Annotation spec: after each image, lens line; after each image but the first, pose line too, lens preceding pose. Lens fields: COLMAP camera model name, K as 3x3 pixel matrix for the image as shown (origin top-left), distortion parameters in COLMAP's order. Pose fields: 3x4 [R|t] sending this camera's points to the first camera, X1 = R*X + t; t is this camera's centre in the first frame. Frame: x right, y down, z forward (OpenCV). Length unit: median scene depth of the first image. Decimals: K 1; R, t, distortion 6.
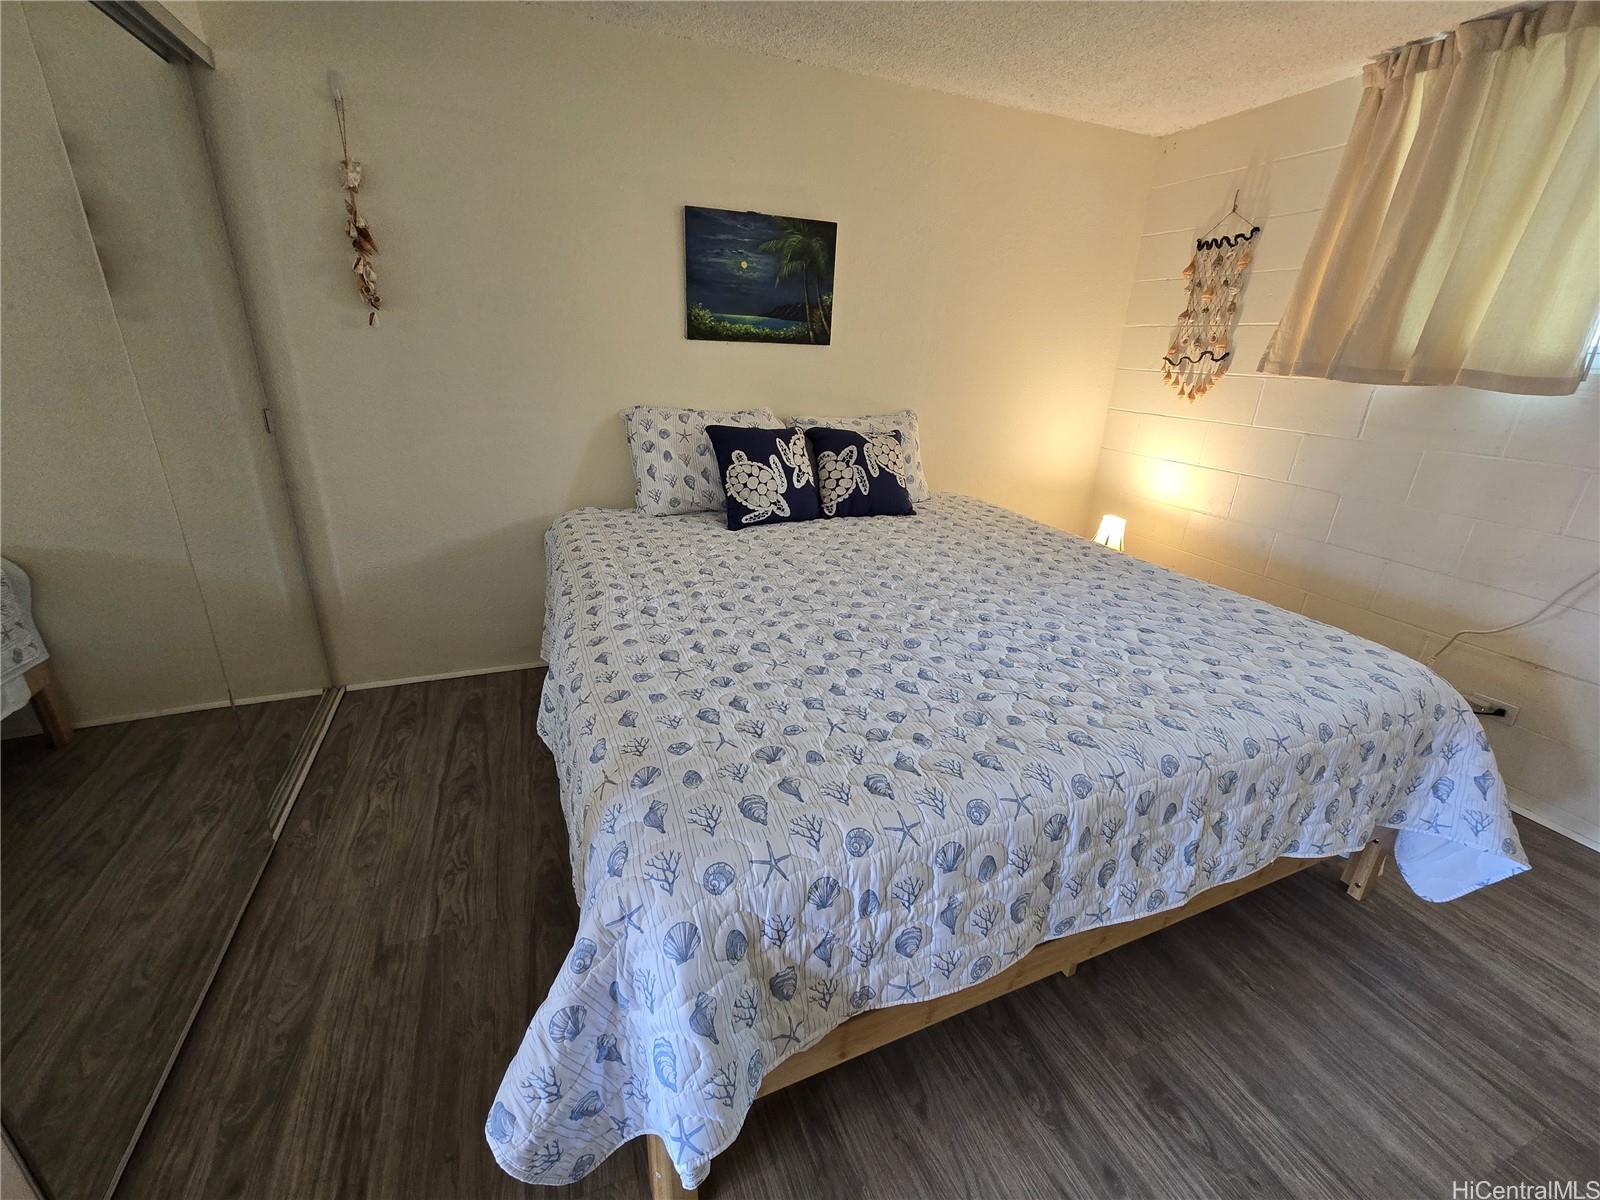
lens RADIAL K [[655.4, 0, 799.5], [0, 655.4, 586.7], [0, 0, 1]] dist [-0.001390, 0.000273]
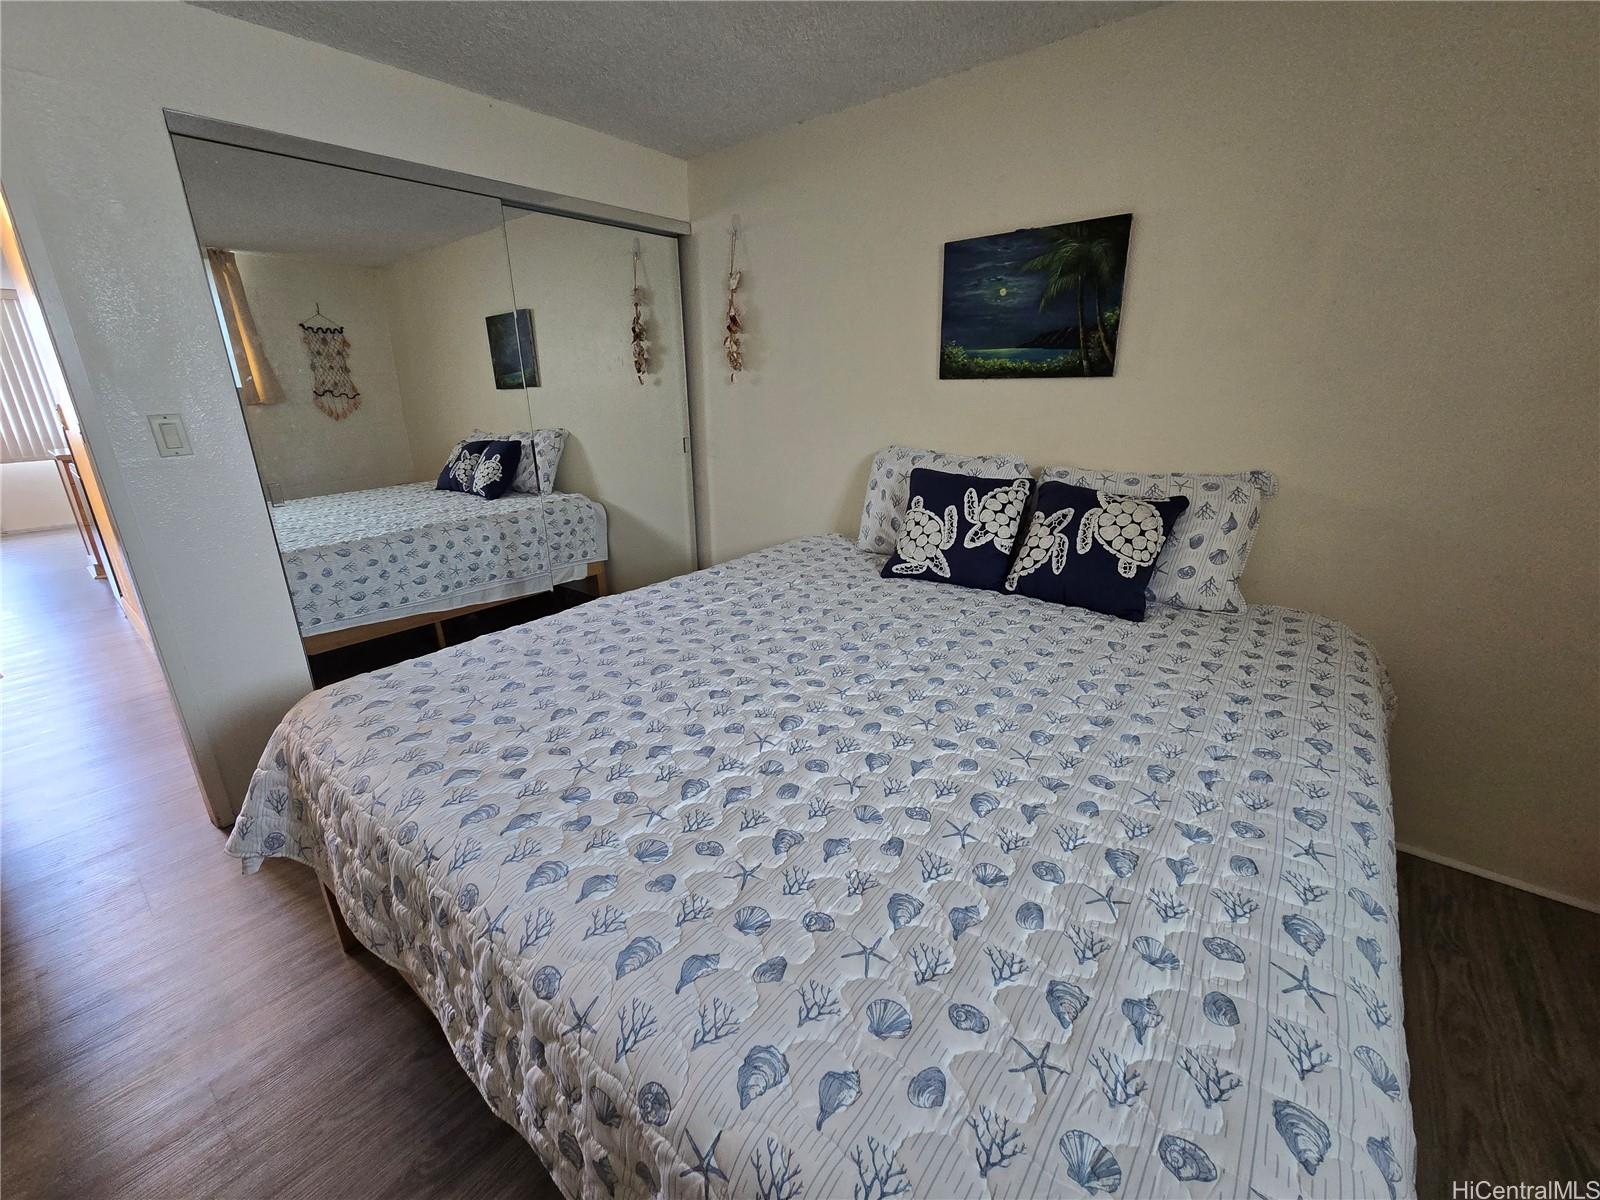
lens RADIAL K [[655.4, 0, 799.5], [0, 655.4, 586.7], [0, 0, 1]] dist [-0.001390, 0.000273]
pose [[0.475318, 0.219682, -0.851946, 0.623793], [-0.268287, 0.958398, 0.097449, -0.126825], [0.837911, 0.182247, 0.514482, 0.395945]]
